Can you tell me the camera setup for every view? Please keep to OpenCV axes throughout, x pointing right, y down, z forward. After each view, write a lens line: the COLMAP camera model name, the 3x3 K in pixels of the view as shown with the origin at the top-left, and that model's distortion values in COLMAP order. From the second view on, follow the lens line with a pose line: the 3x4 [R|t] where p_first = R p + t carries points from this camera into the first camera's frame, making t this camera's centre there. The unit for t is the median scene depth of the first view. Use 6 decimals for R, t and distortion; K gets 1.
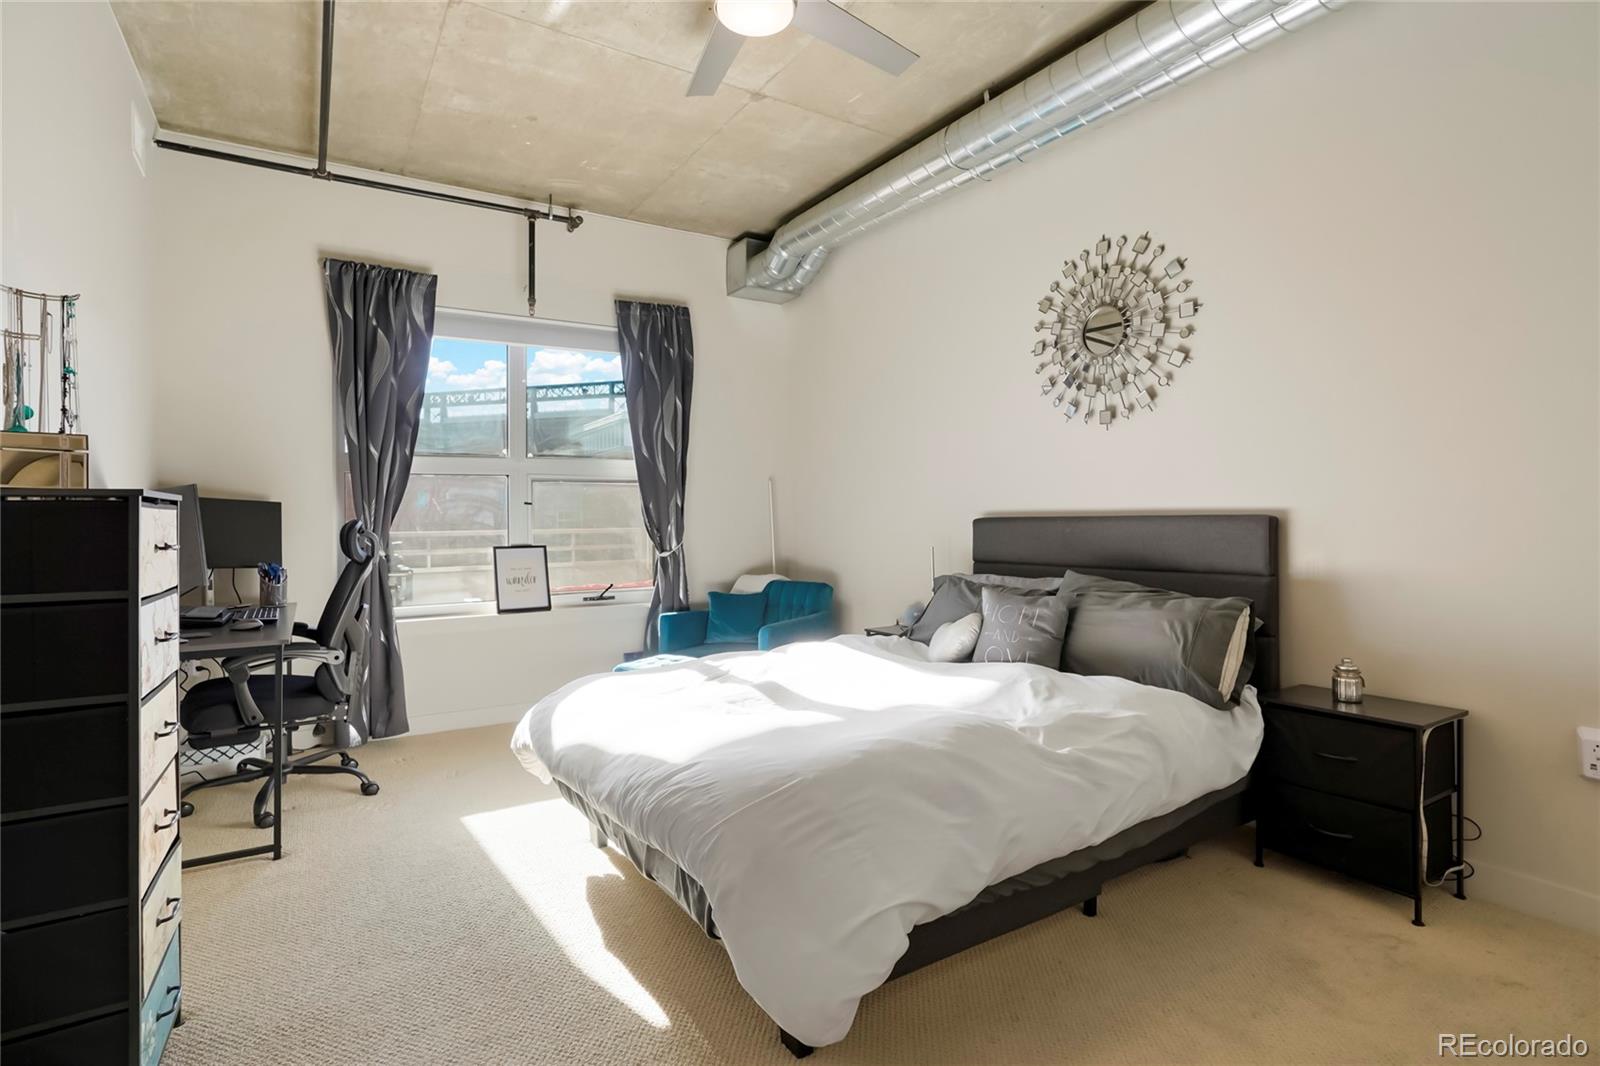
lens RADIAL K [[801.1, 0, 805.5], [0, 801.1, 507.3], [0, 0, 1]] dist [-0.004523, -0.000001]
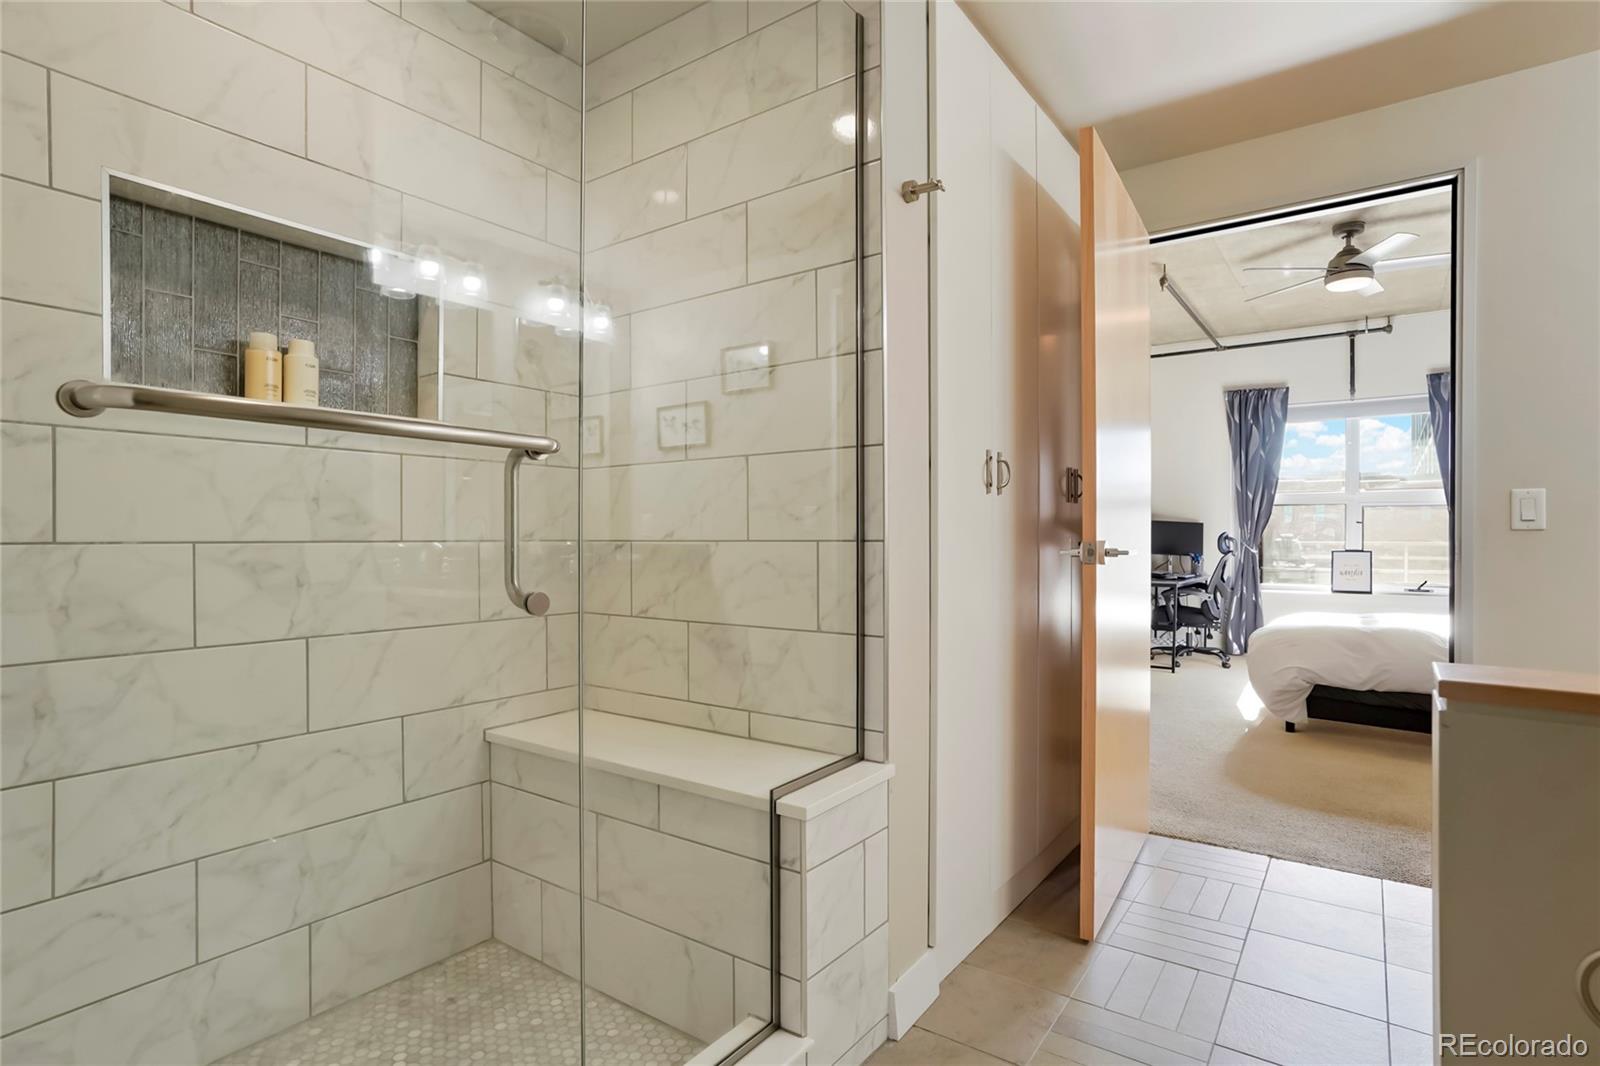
lens RADIAL K [[801.1, 0, 800.2], [0, 801.1, 531.2], [0, 0, 1]] dist [-0.004523, -0.000001]
pose [[0.379304, 0.004426, -0.925261, 0.715564], [0.004697, 0.999966, 0.006709, -0.003750], [0.925260, -0.006890, 0.379271, -0.594454]]
